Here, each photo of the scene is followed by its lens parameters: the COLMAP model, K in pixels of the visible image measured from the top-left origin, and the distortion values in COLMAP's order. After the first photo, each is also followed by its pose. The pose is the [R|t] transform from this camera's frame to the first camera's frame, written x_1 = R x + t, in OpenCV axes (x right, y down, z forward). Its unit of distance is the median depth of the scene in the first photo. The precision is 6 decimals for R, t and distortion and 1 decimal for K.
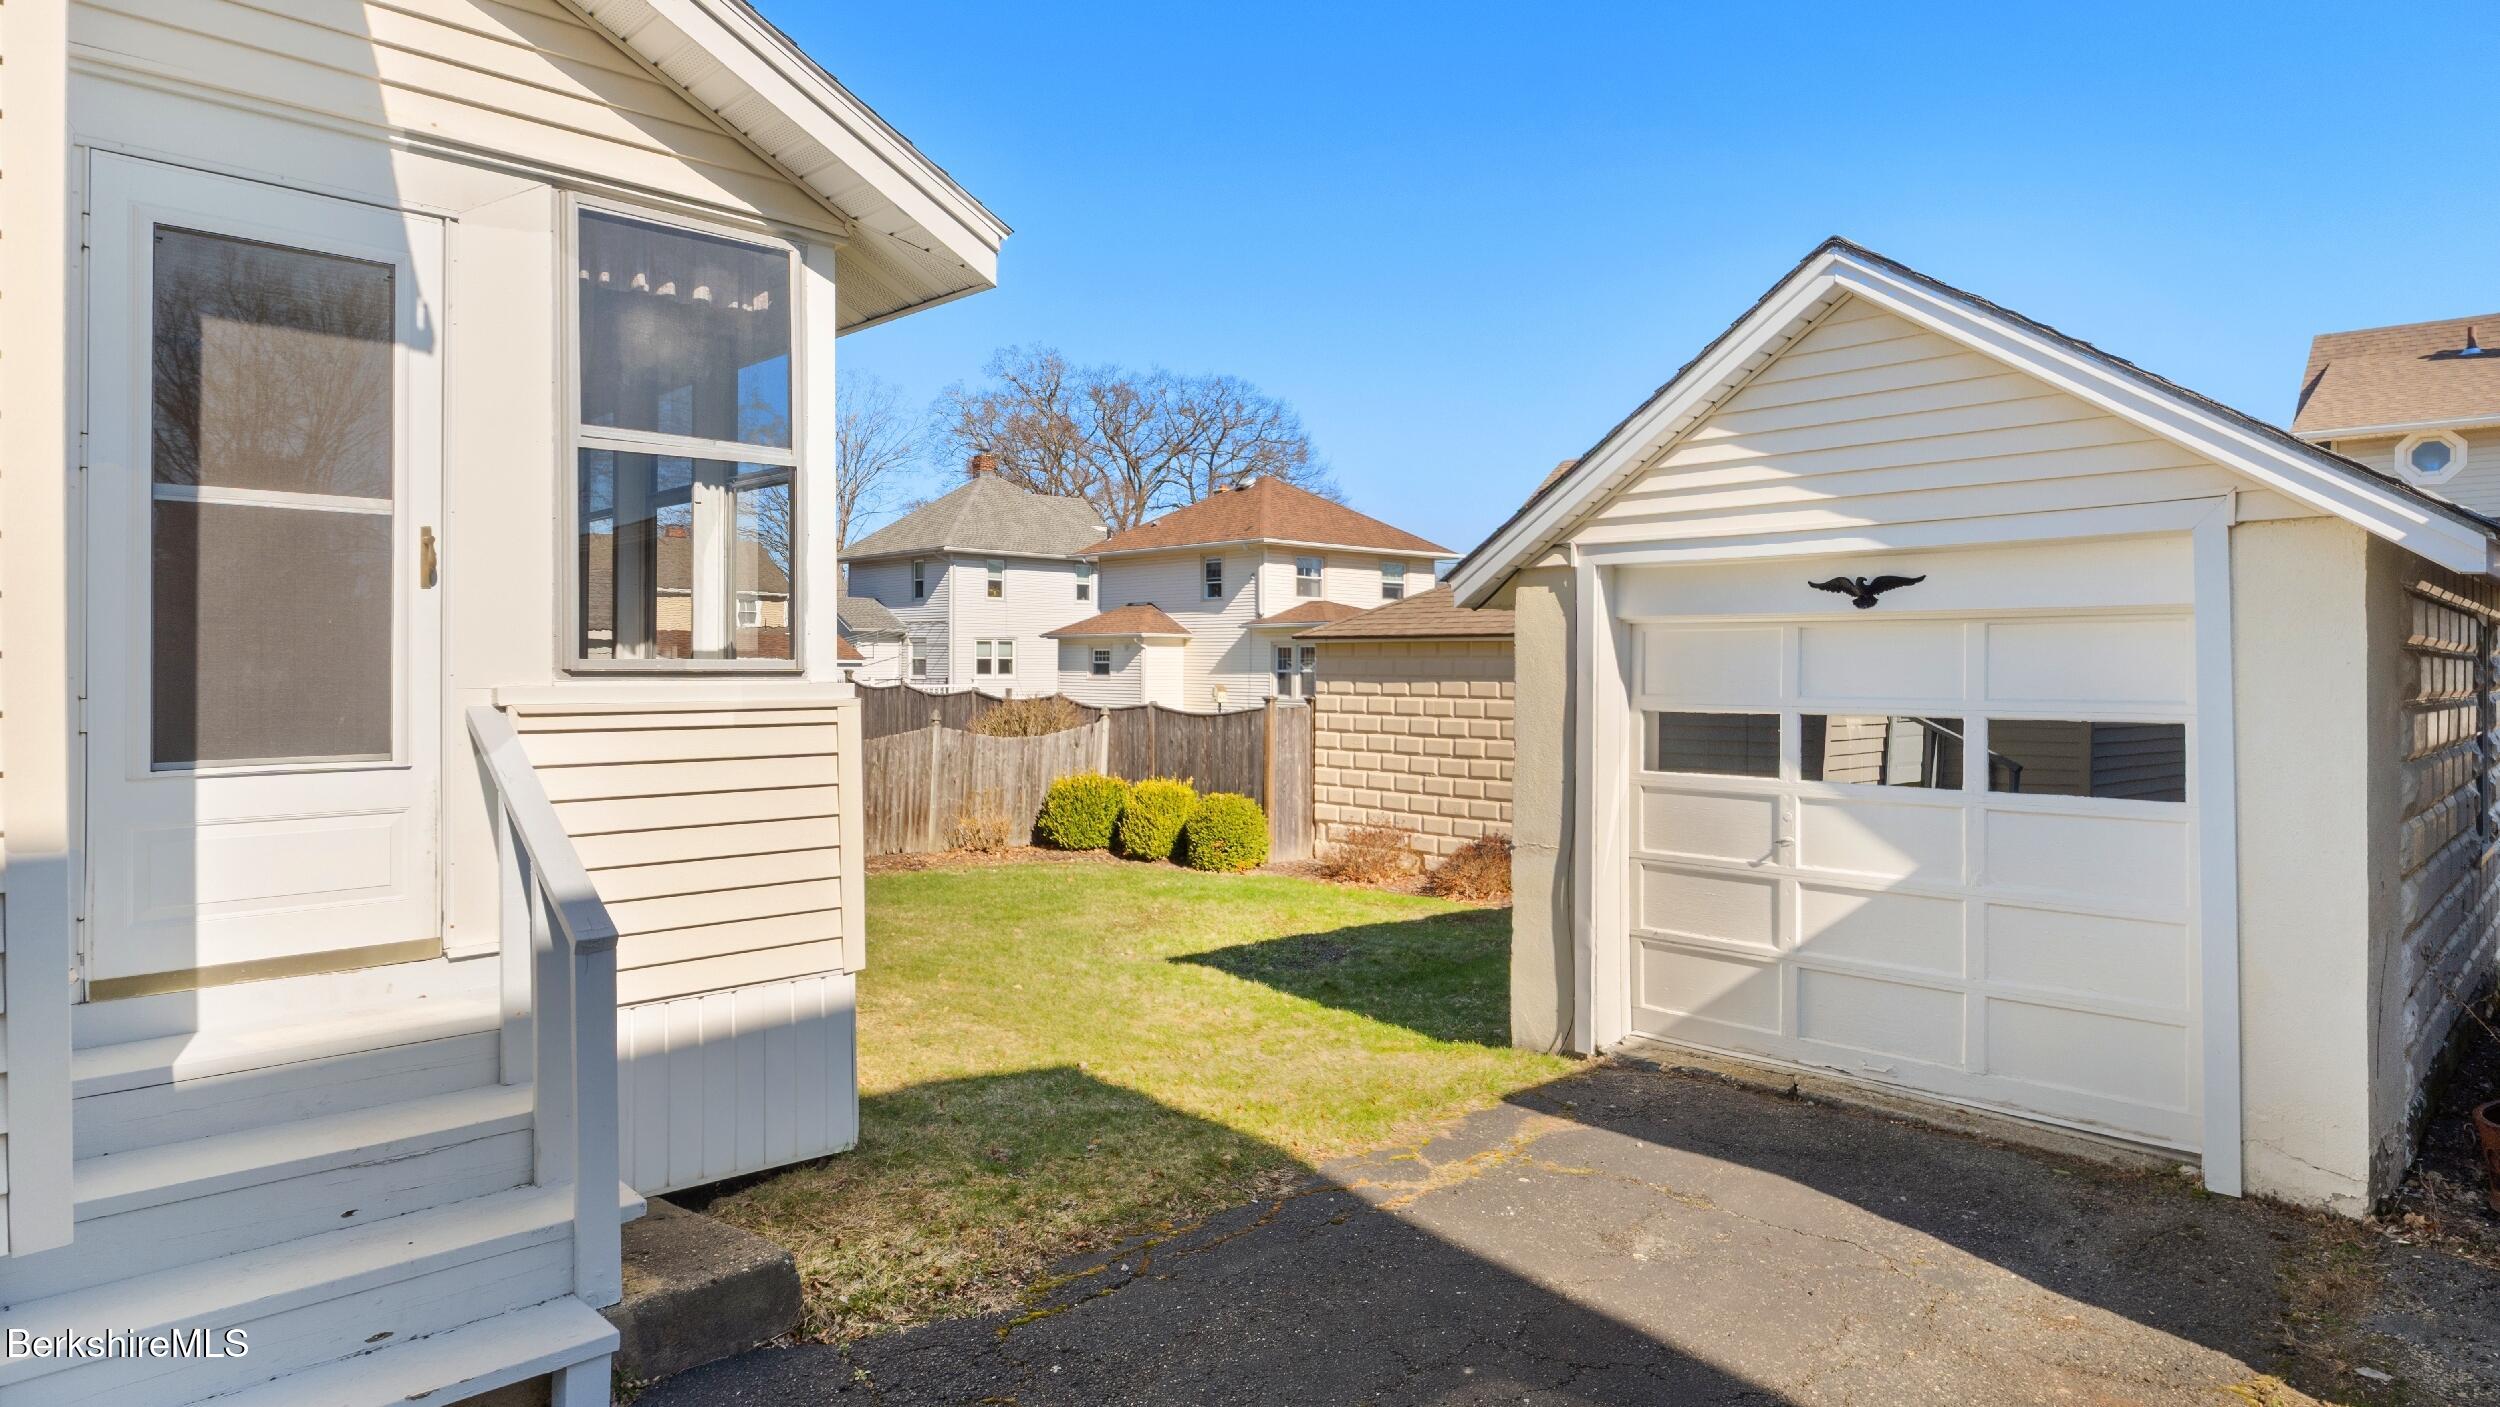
lens RADIAL K [[1383.8, 0, 1248.3], [0, 1383.8, 636.4], [0, 0, 1]] dist [0.001103, -0.000388]
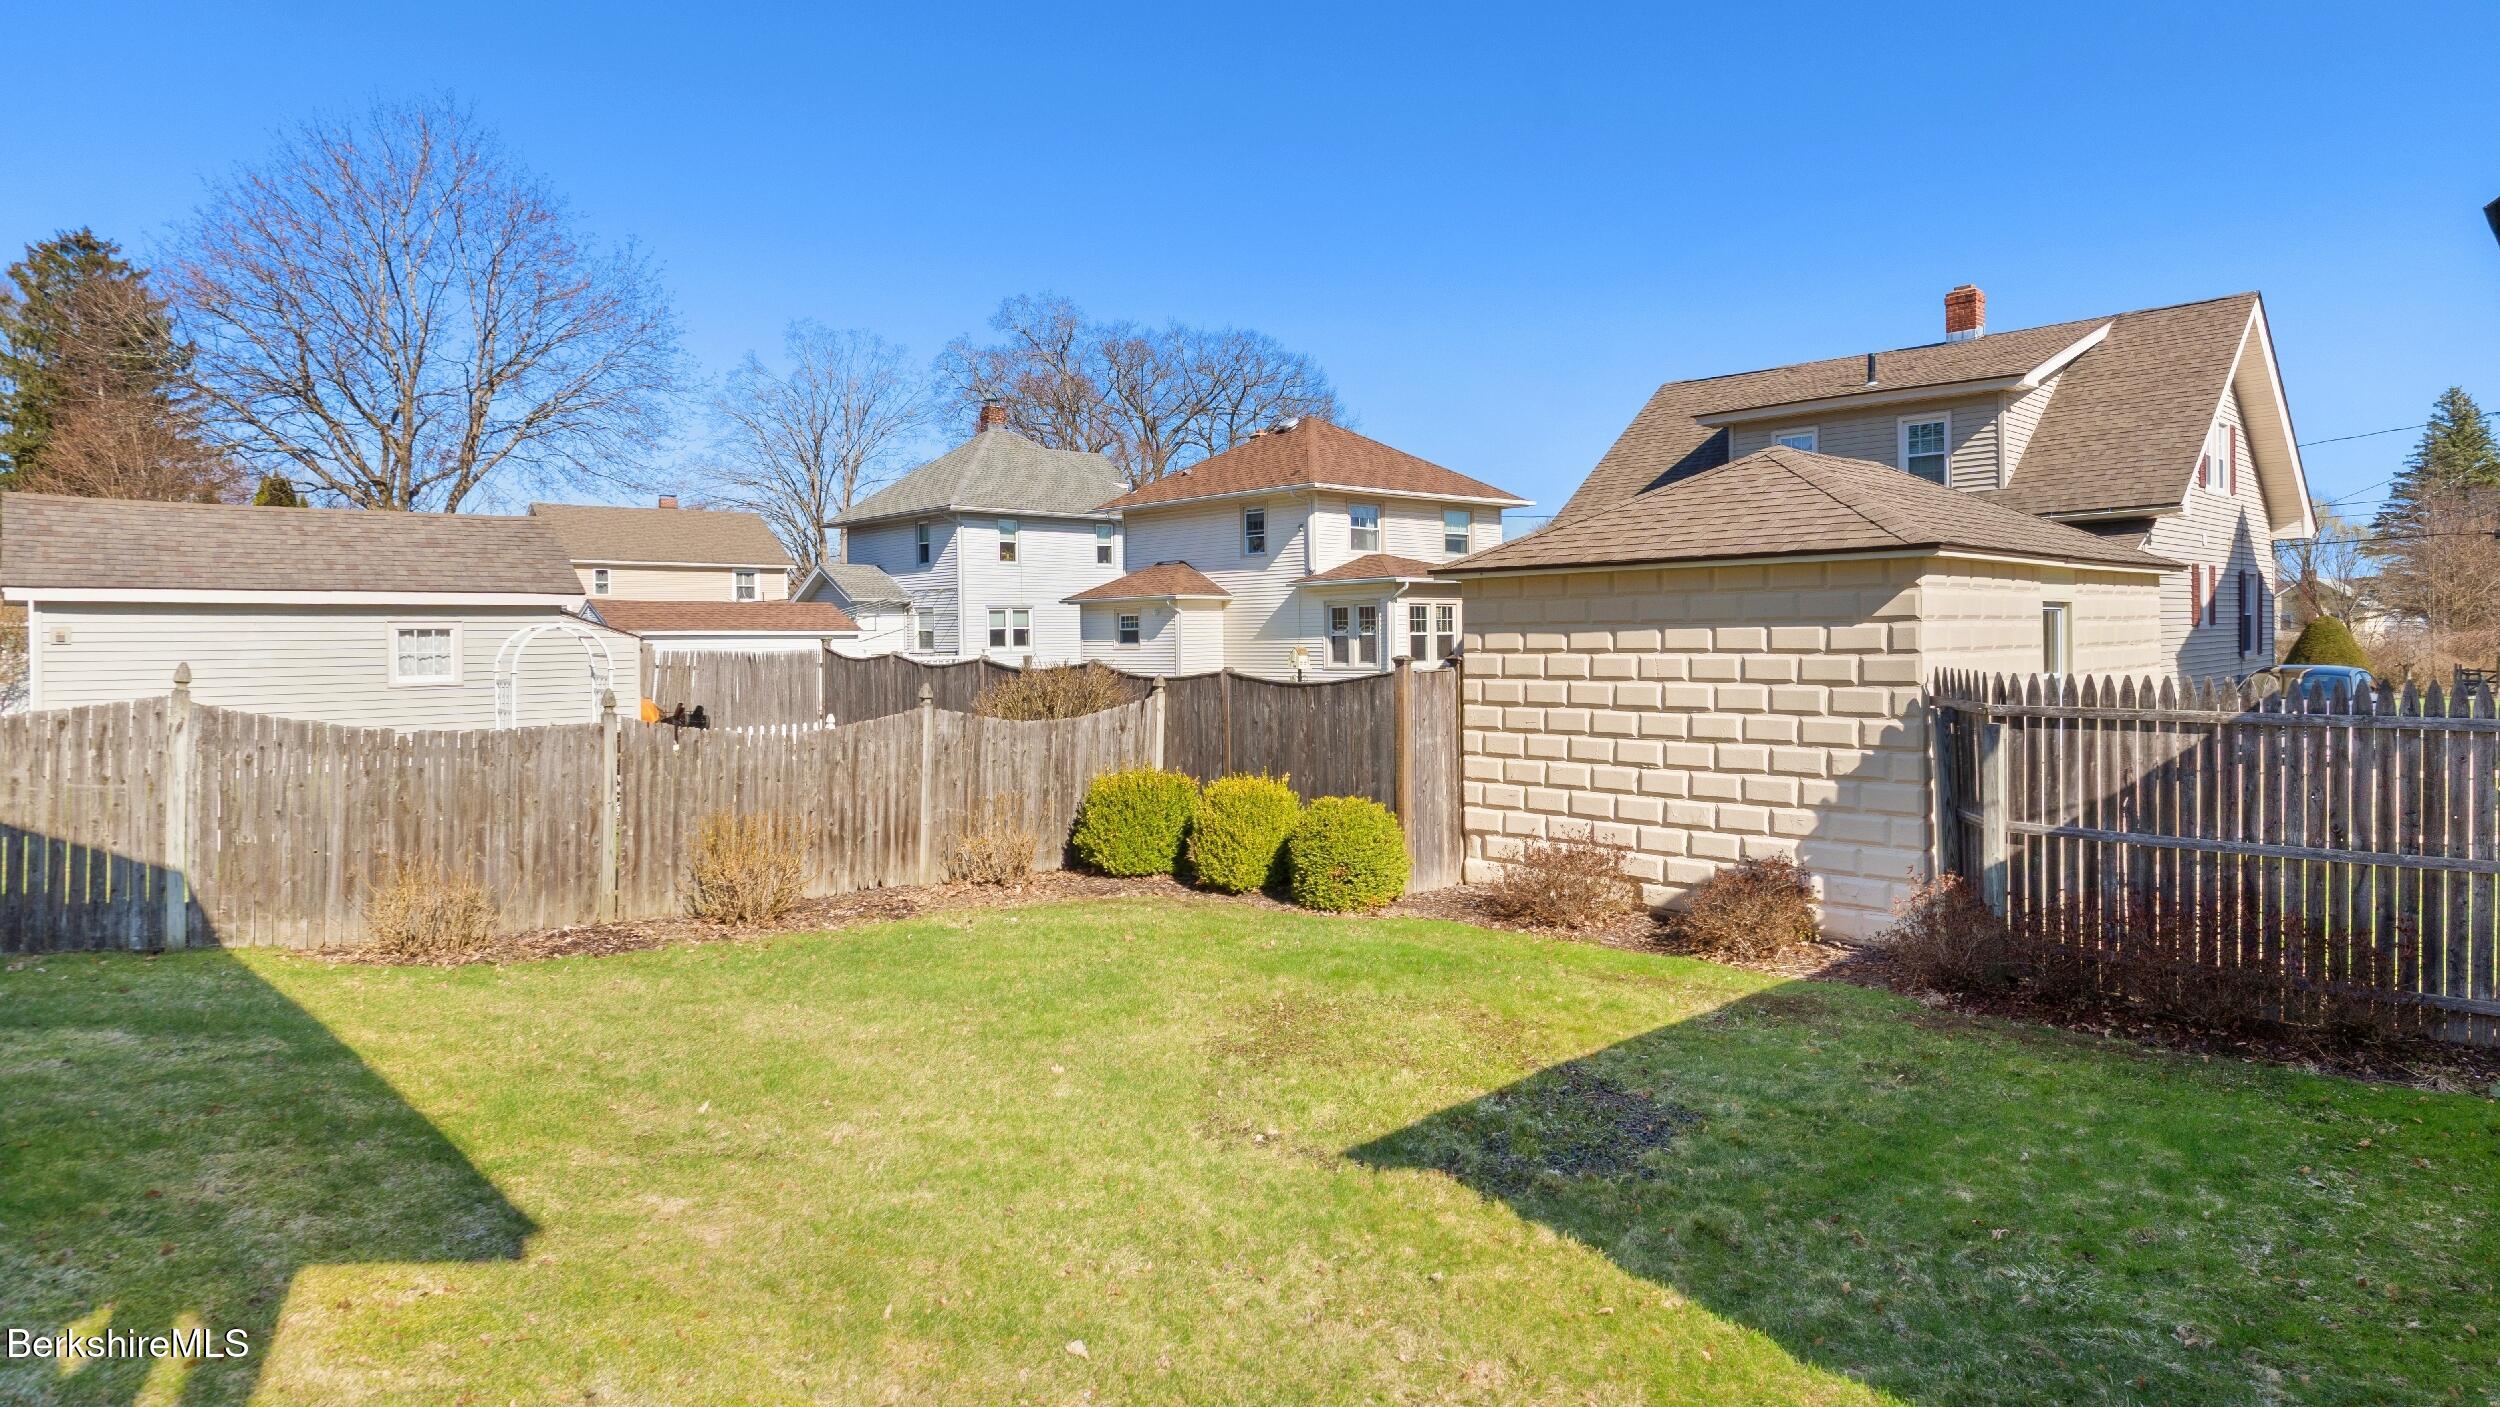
lens RADIAL K [[1383.8, 0, 1248.3], [0, 1383.8, 636.4], [0, 0, 1]] dist [0.001103, -0.000388]
pose [[0.999788, -0.017748, -0.010483, -0.022791], [0.017955, 0.999640, 0.019946, 0.007545], [0.010125, -0.020130, 0.999746, 0.126435]]
